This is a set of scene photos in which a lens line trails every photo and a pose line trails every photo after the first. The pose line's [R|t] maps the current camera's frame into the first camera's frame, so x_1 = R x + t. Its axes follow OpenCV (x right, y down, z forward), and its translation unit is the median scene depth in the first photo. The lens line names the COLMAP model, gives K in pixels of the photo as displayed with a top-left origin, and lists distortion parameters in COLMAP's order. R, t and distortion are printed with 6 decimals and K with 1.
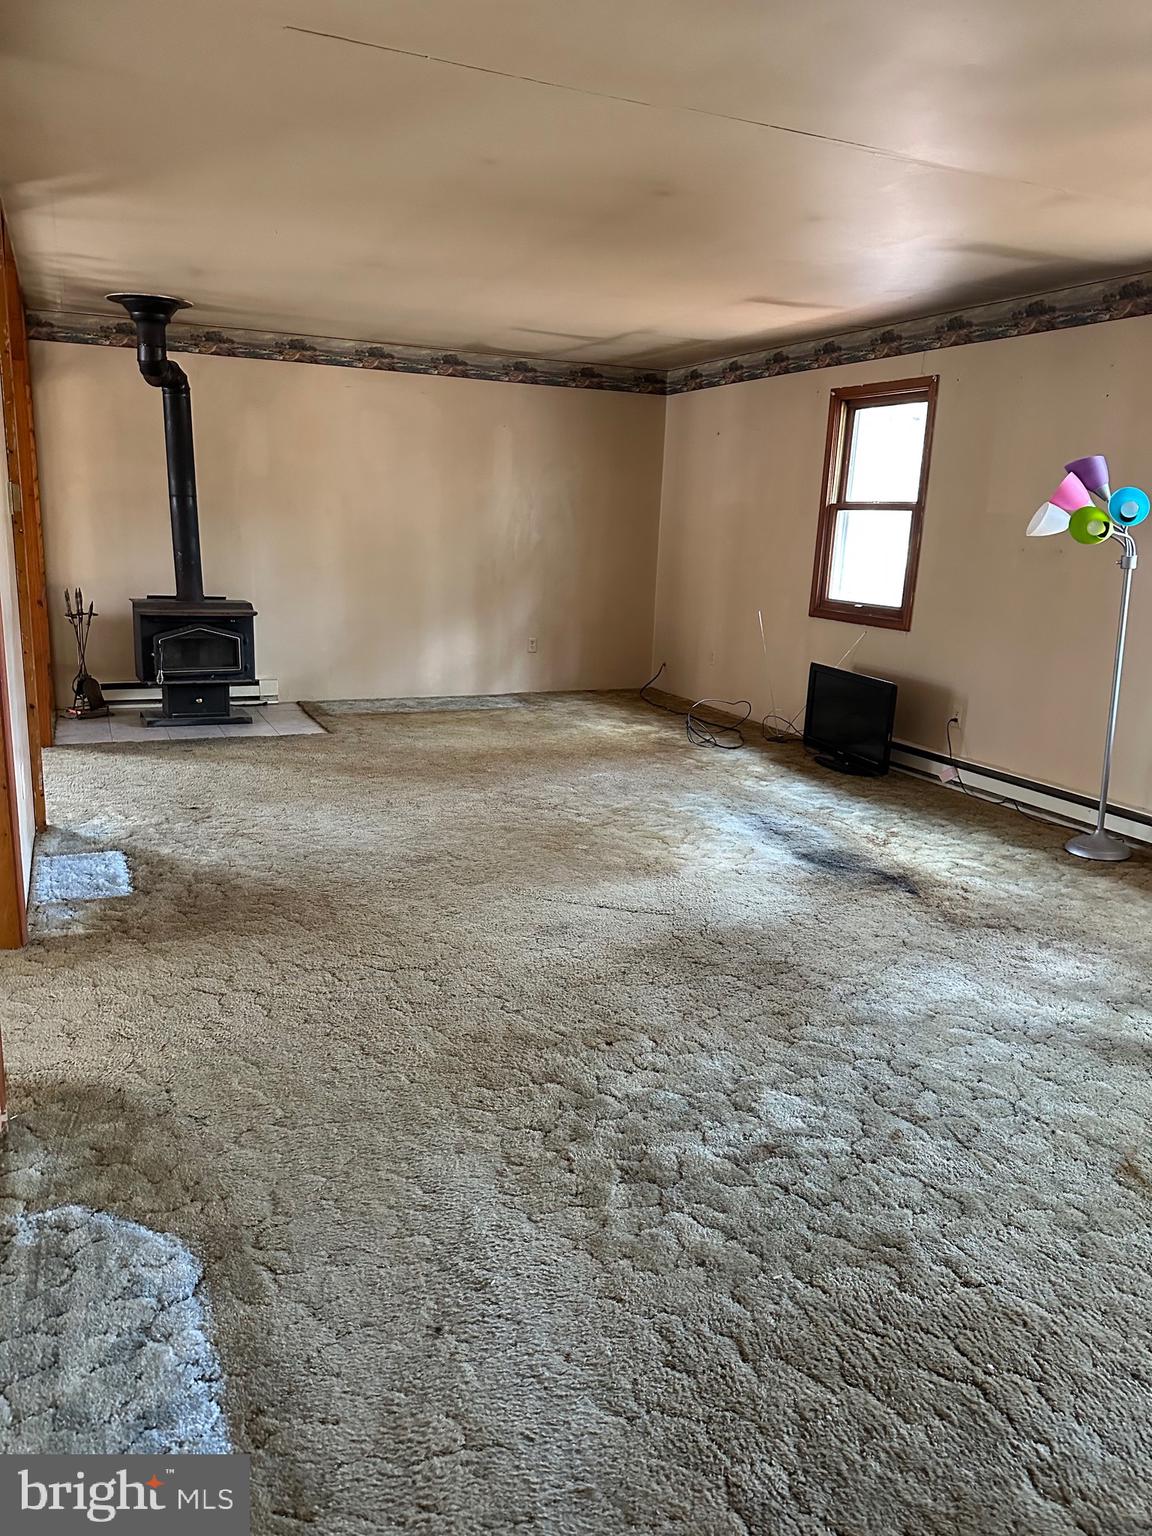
lens RADIAL K [[1092.9, 0, 576.0], [0, 1092.9, 768.0], [0, 0, 1]] dist [0.160609, -0.294829]
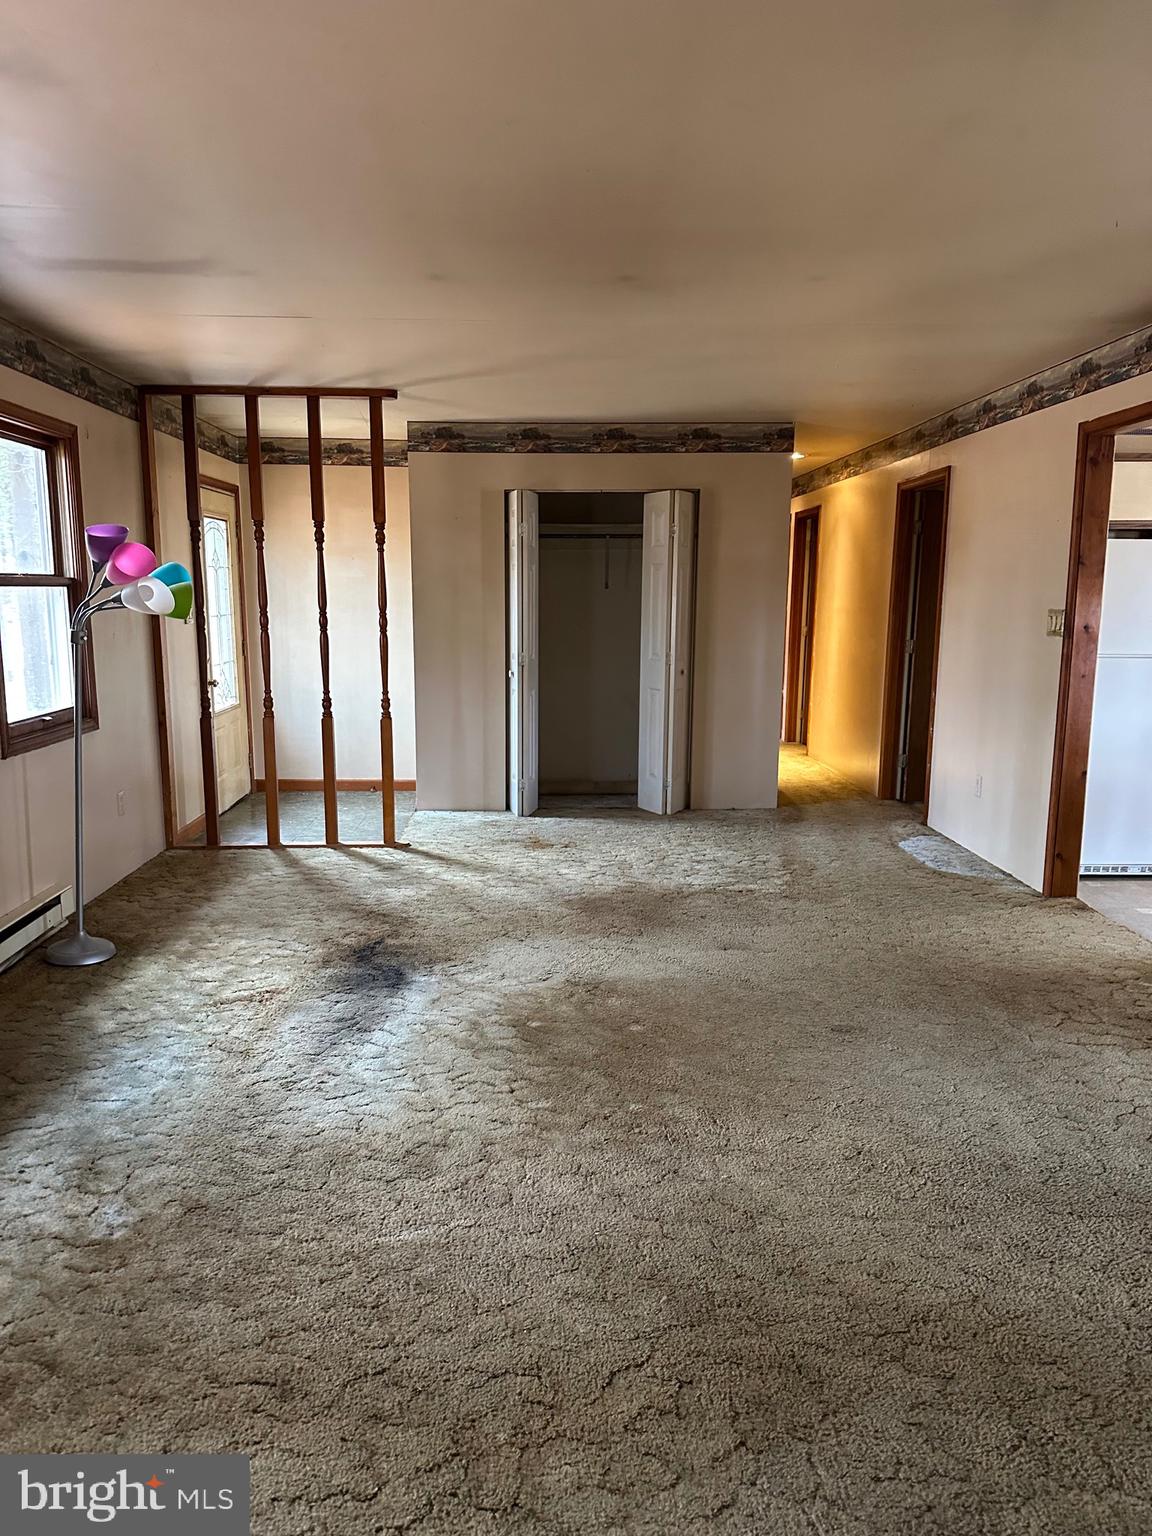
lens RADIAL K [[1092.9, 0, 576.0], [0, 1092.9, 768.0], [0, 0, 1]] dist [0.160609, -0.294829]
pose [[-0.922673, -0.101139, 0.372082, -0.209935], [0.053501, 0.922071, 0.383305, -0.370854], [-0.381853, 0.373572, -0.845359, 1.490991]]
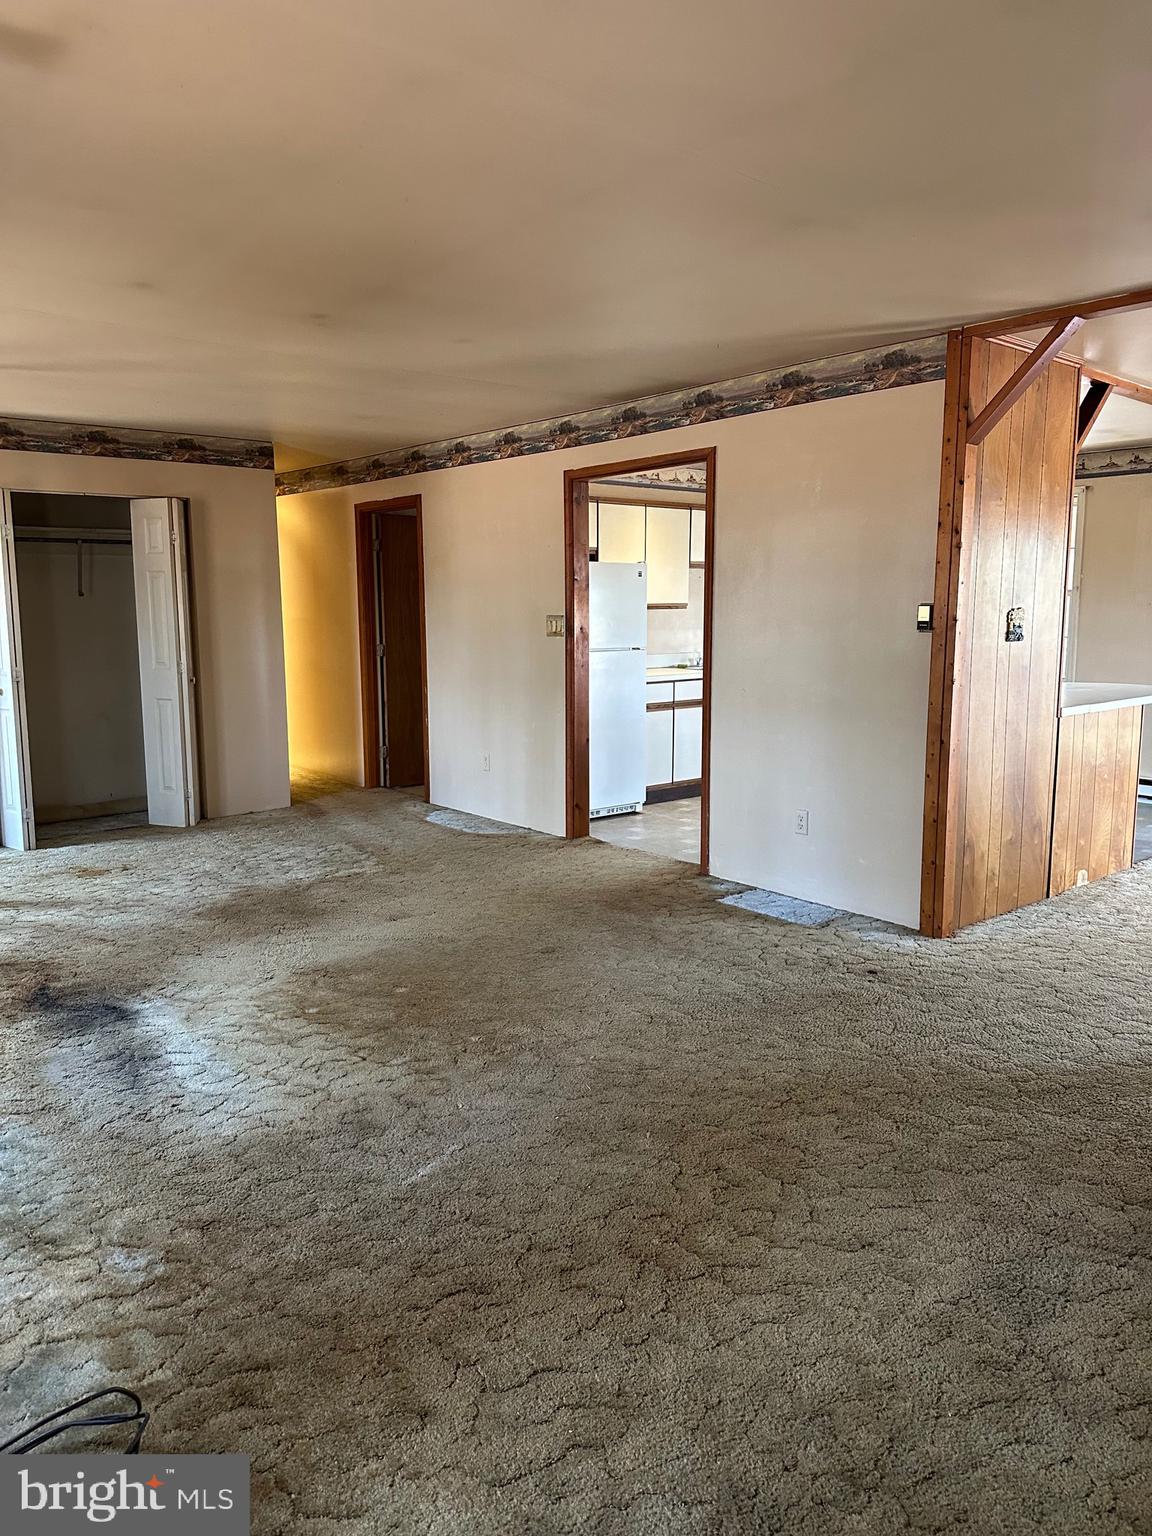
lens RADIAL K [[1092.9, 0, 576.0], [0, 1092.9, 768.0], [0, 0, 1]] dist [0.160609, -0.294829]
pose [[-0.959044, 0.009969, -0.283081, 0.110595], [-0.096658, 0.927876, 0.360143, -0.389724], [0.266254, 0.372755, -0.888911, 1.621744]]
